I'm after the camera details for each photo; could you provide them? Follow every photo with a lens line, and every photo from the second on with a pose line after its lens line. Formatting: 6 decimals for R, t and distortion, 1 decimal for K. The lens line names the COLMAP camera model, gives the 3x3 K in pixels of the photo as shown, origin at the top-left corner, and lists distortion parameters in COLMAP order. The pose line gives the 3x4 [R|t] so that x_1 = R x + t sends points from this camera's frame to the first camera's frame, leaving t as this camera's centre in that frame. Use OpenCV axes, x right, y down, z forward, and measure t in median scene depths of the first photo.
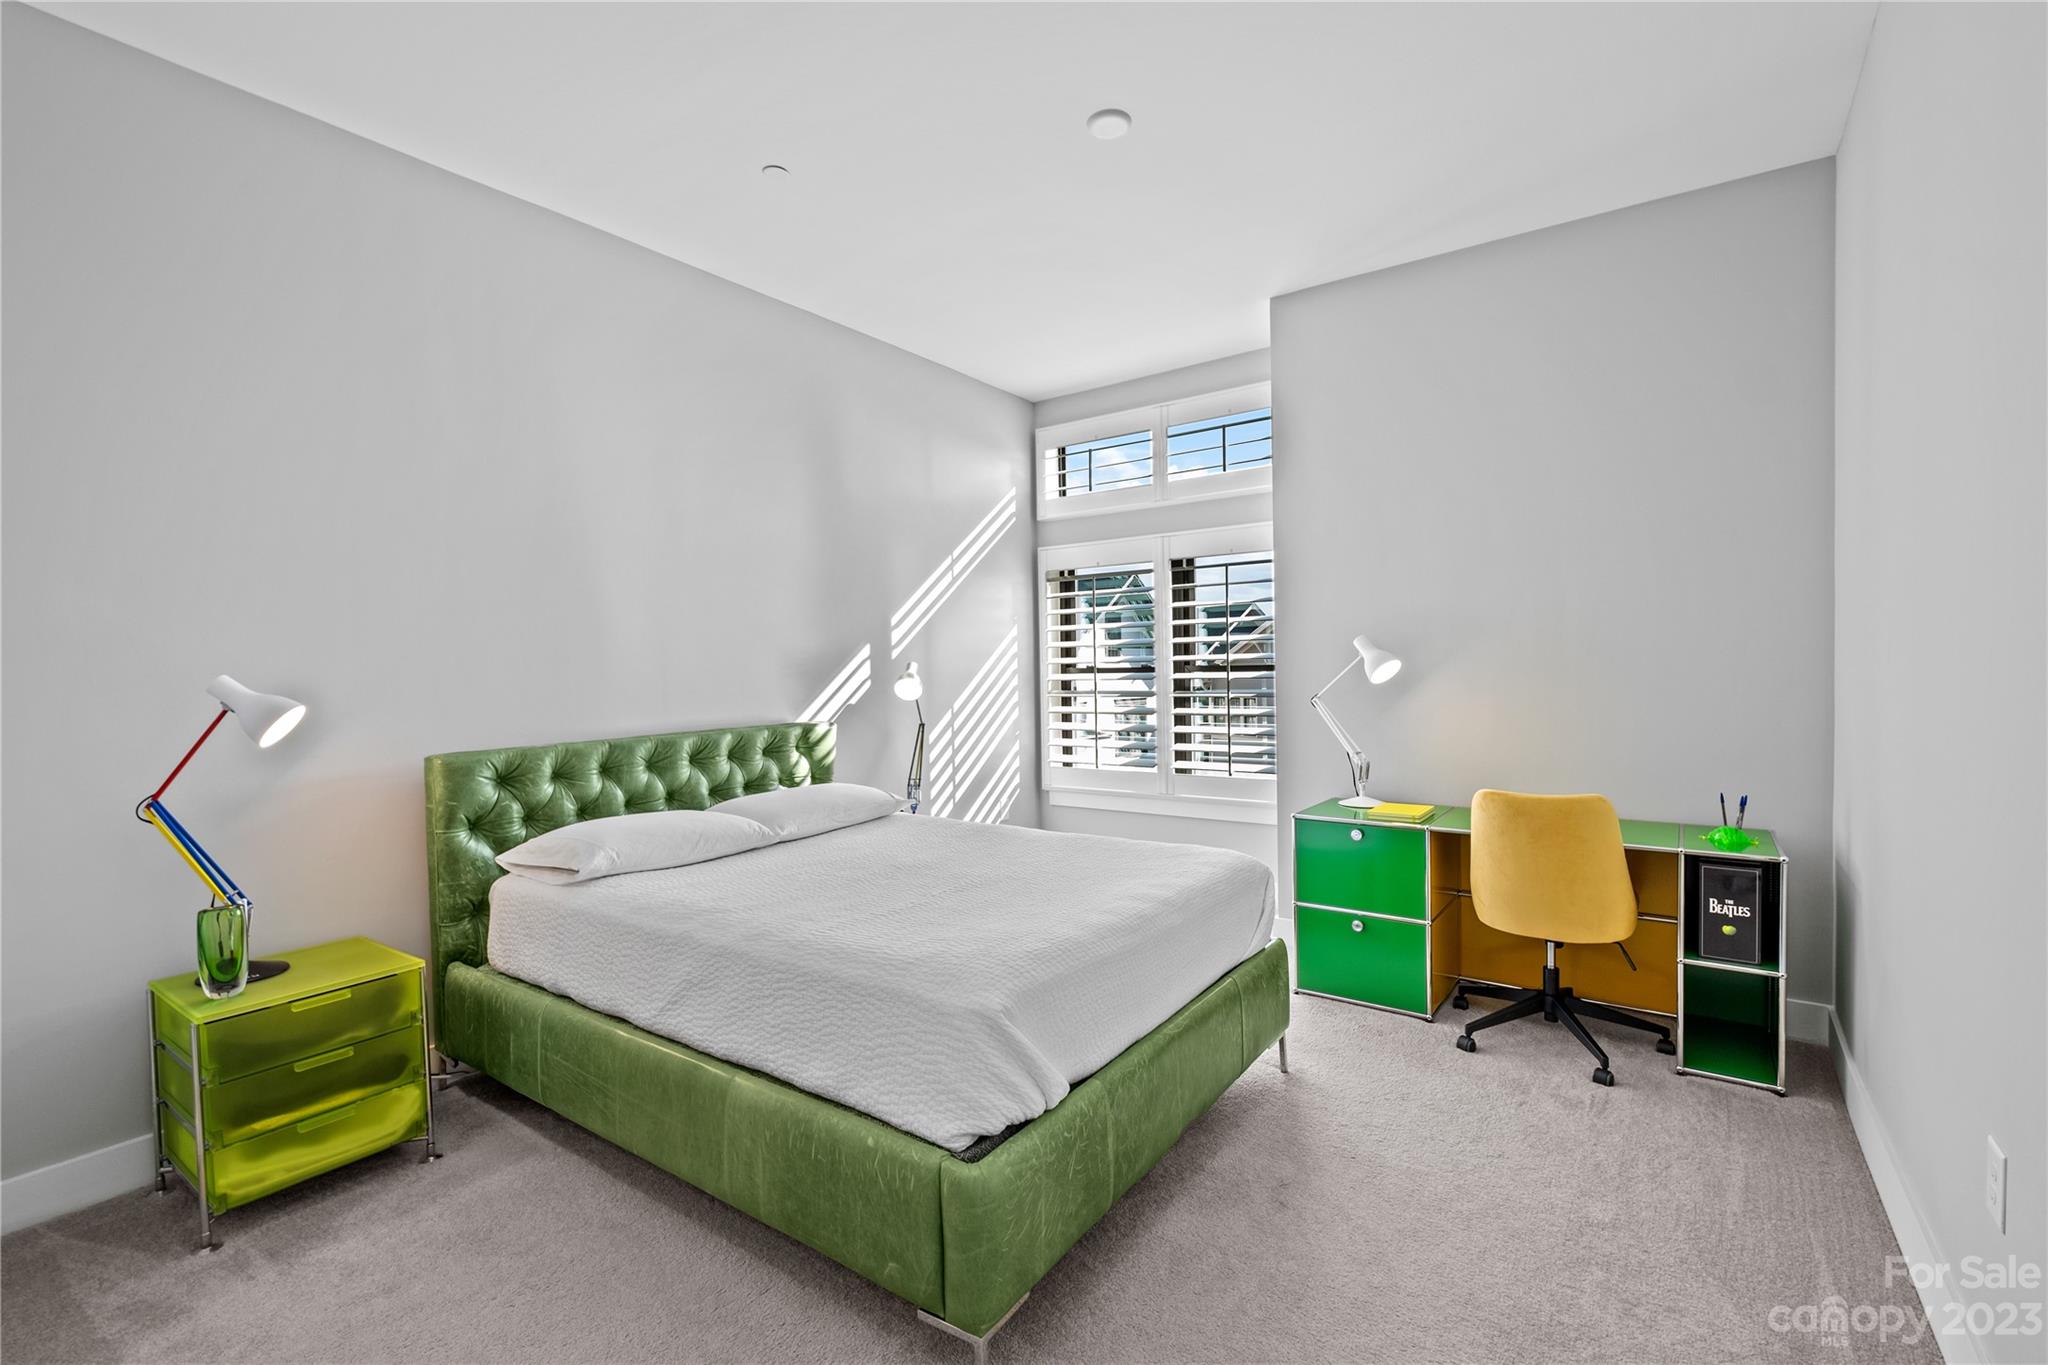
lens RADIAL K [[891.2, 0, 1030.1], [0, 891.2, 683.6], [0, 0, 1]] dist [0.001286, -0.000347]
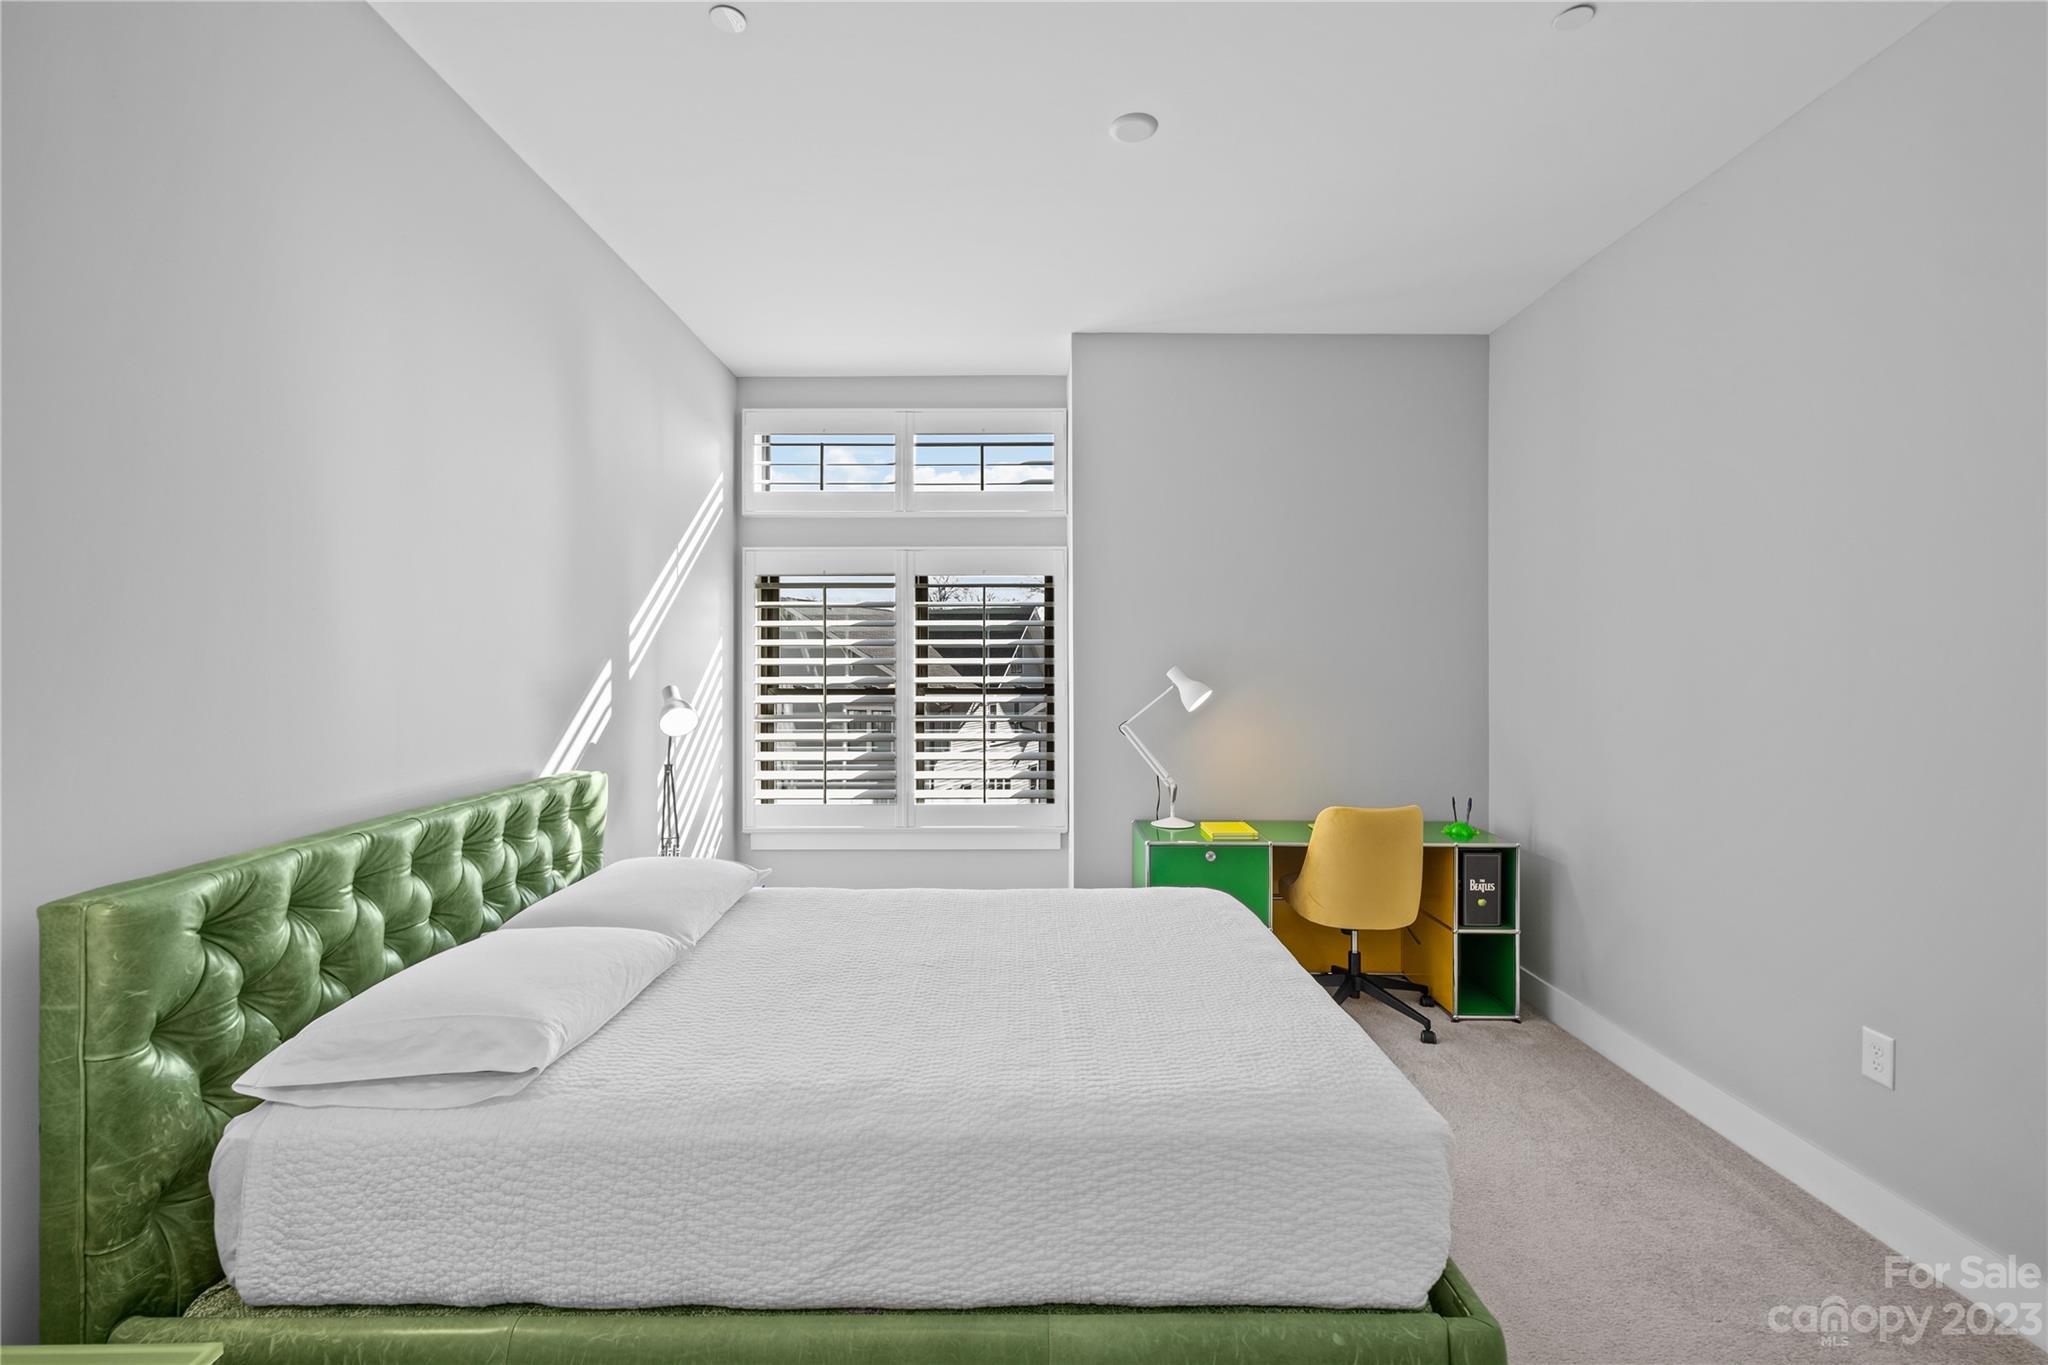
lens RADIAL K [[894.9, 0, 1019.9], [0, 894.9, 662.6], [0, 0, 1]] dist [-0.001303, -0.000979]
pose [[0.816870, 0.019436, 0.576494, -0.467353], [-0.001694, 0.999509, -0.031297, -0.029037], [-0.576819, 0.024589, 0.816502, 0.272336]]
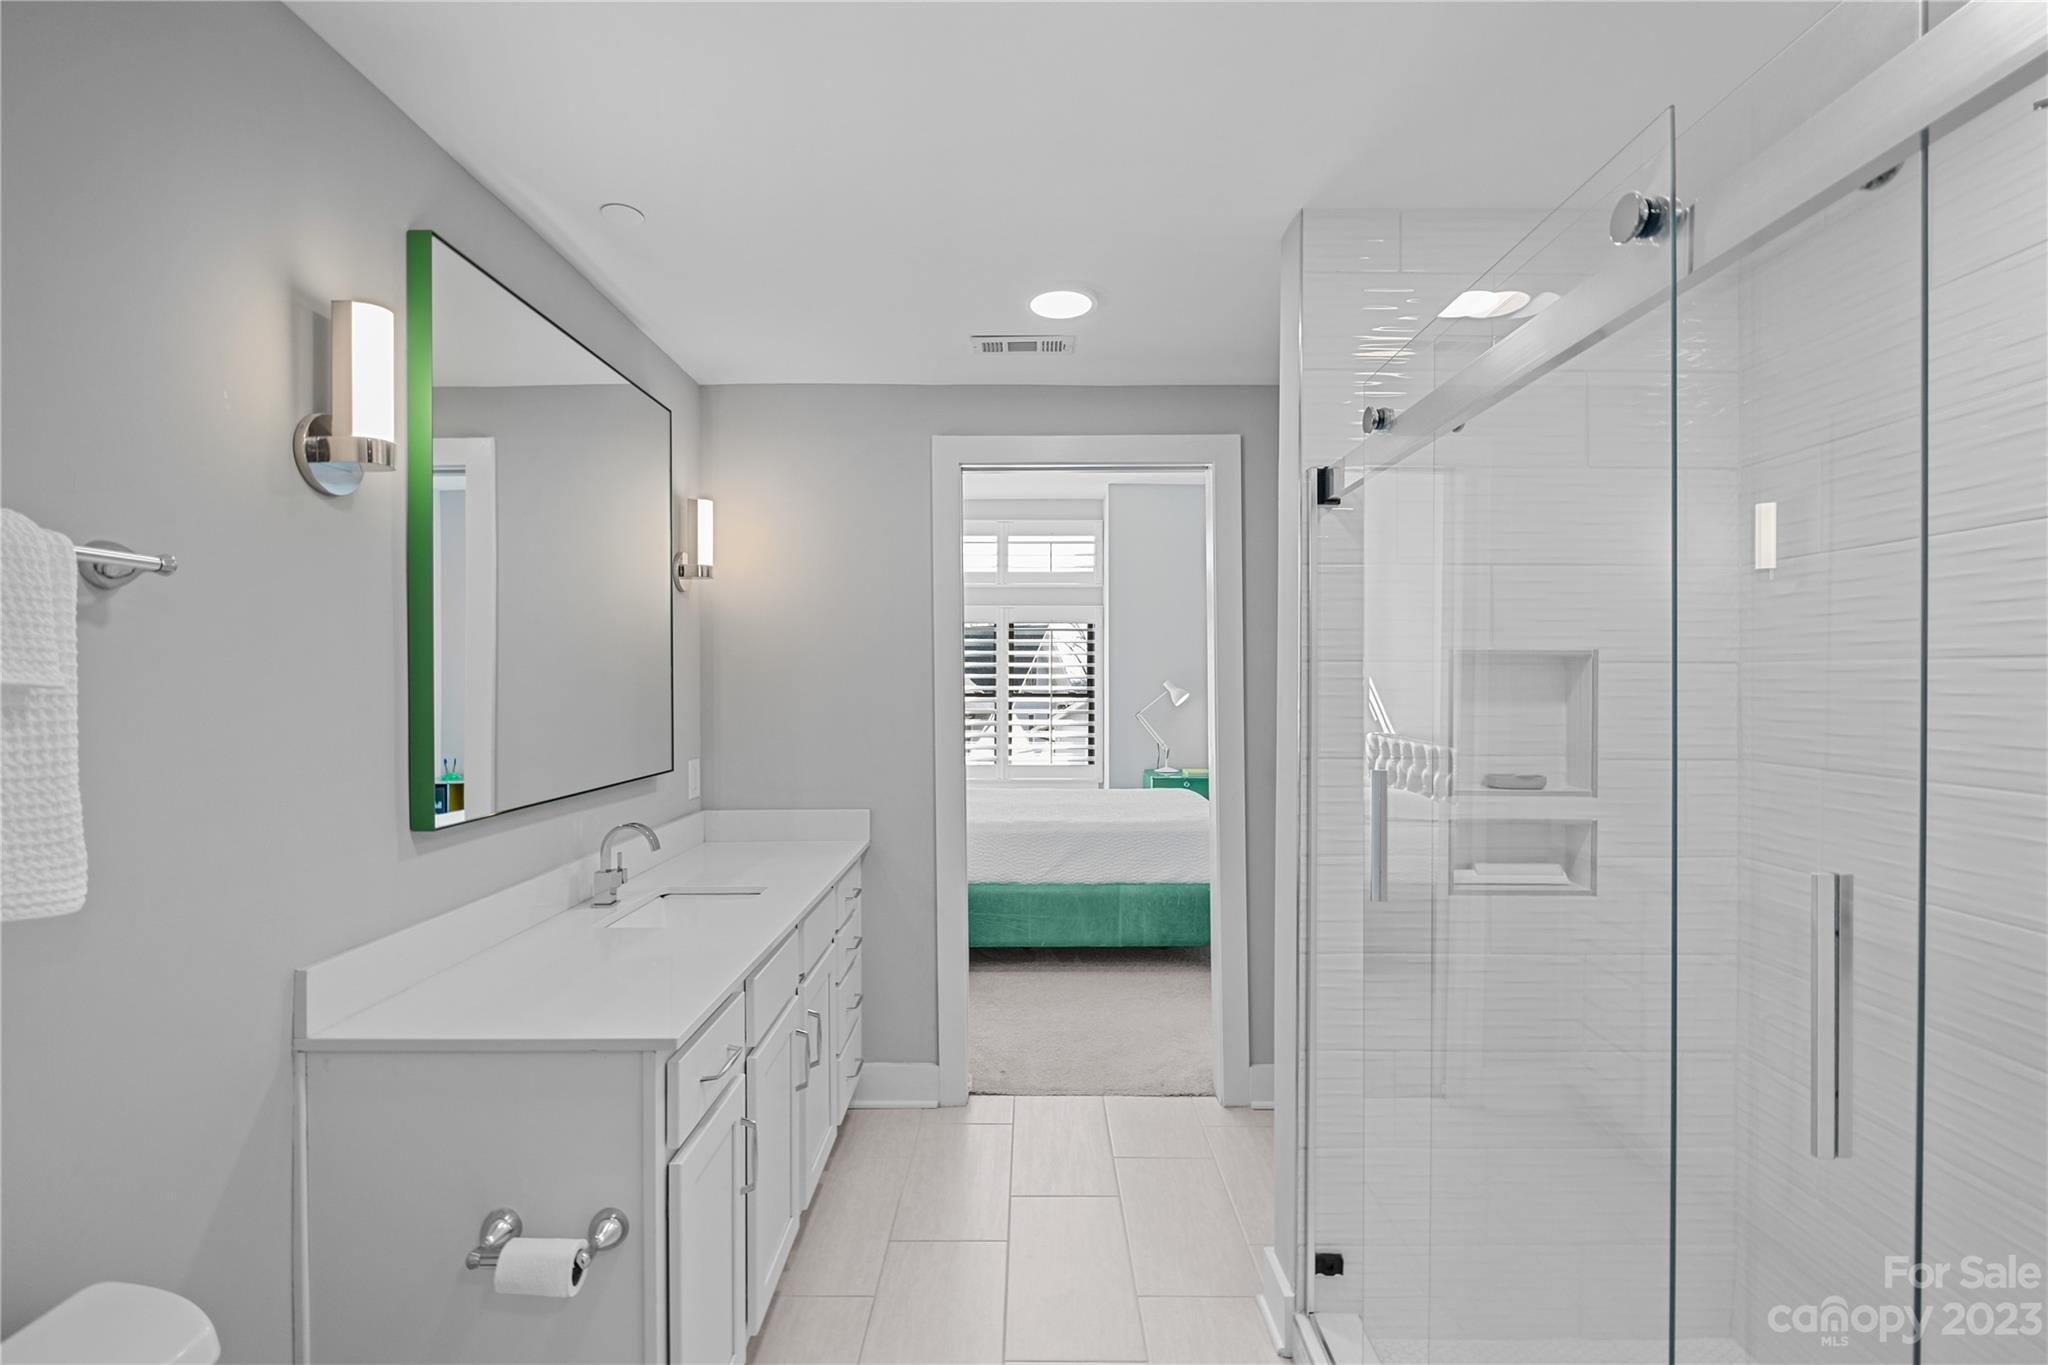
lens RADIAL K [[891.2, 0, 1030.1], [0, 891.2, 683.6], [0, 0, 1]] dist [0.001286, -0.000347]
pose [[0.813755, 0.017295, 0.580950, -1.104051], [-0.004062, 0.999702, -0.024071, -0.000301], [-0.581193, 0.017228, 0.813583, -0.402064]]
